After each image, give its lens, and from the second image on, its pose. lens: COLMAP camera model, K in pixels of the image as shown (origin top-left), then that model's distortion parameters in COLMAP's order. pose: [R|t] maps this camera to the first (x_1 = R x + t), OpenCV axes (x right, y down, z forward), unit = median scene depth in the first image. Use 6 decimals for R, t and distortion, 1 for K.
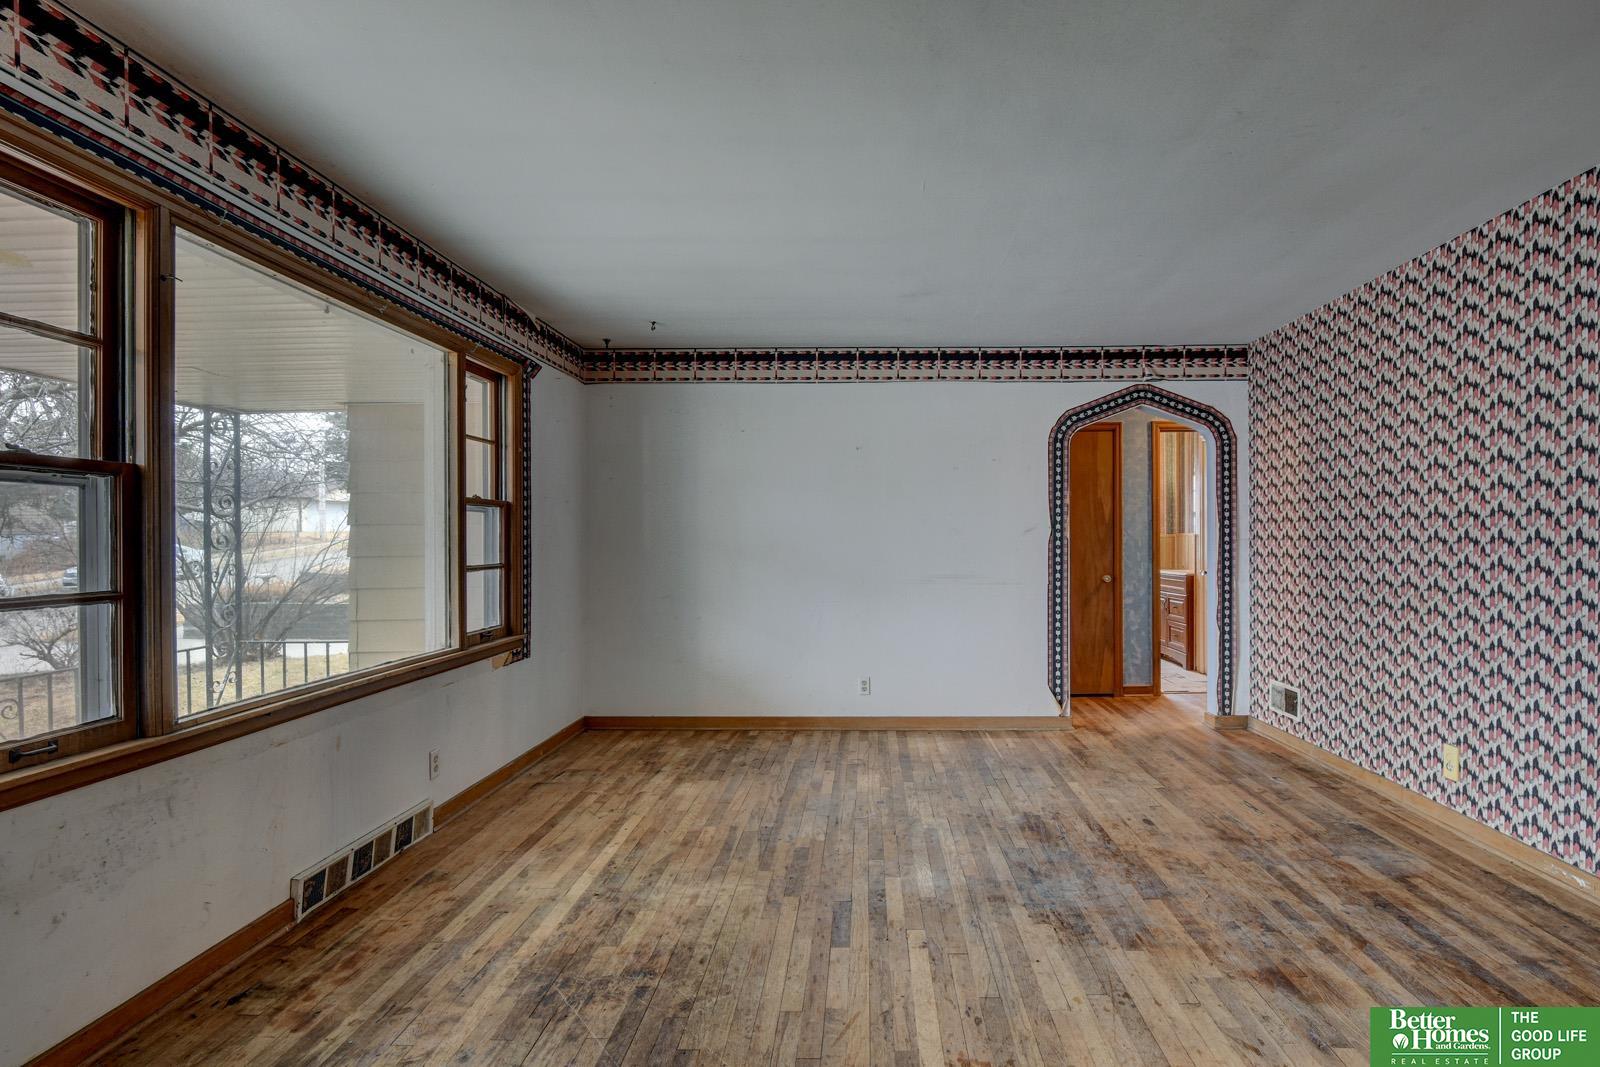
lens RADIAL K [[803.0, 0, 860.4], [0, 803.0, 536.4], [0, 0, 1]] dist [0.004967, -0.013533]
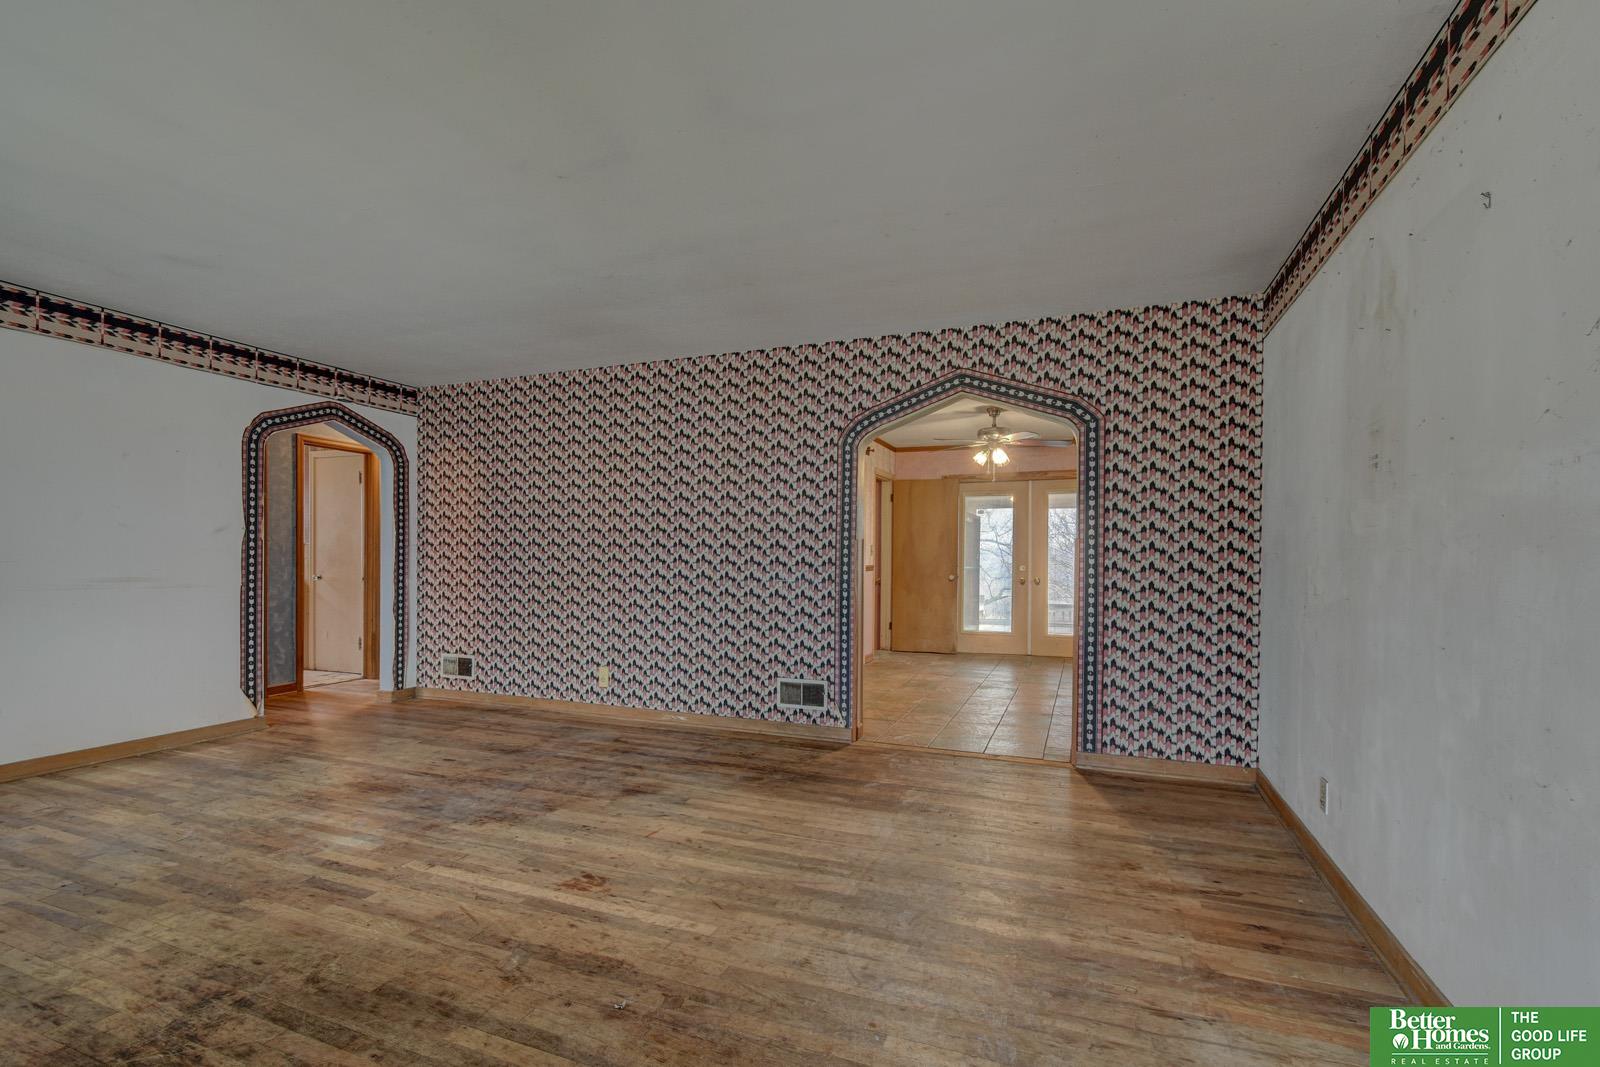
lens RADIAL K [[716.0, 0, 795.2], [0, 716.0, 564.1], [0, 0, 1]] dist [0.000857, -0.000002]
pose [[0.368037, 0.000404, 0.929811, -0.496452], [-0.010845, 0.999934, 0.003859, 0.033182], [-0.929748, -0.011504, 0.368017, 0.071556]]
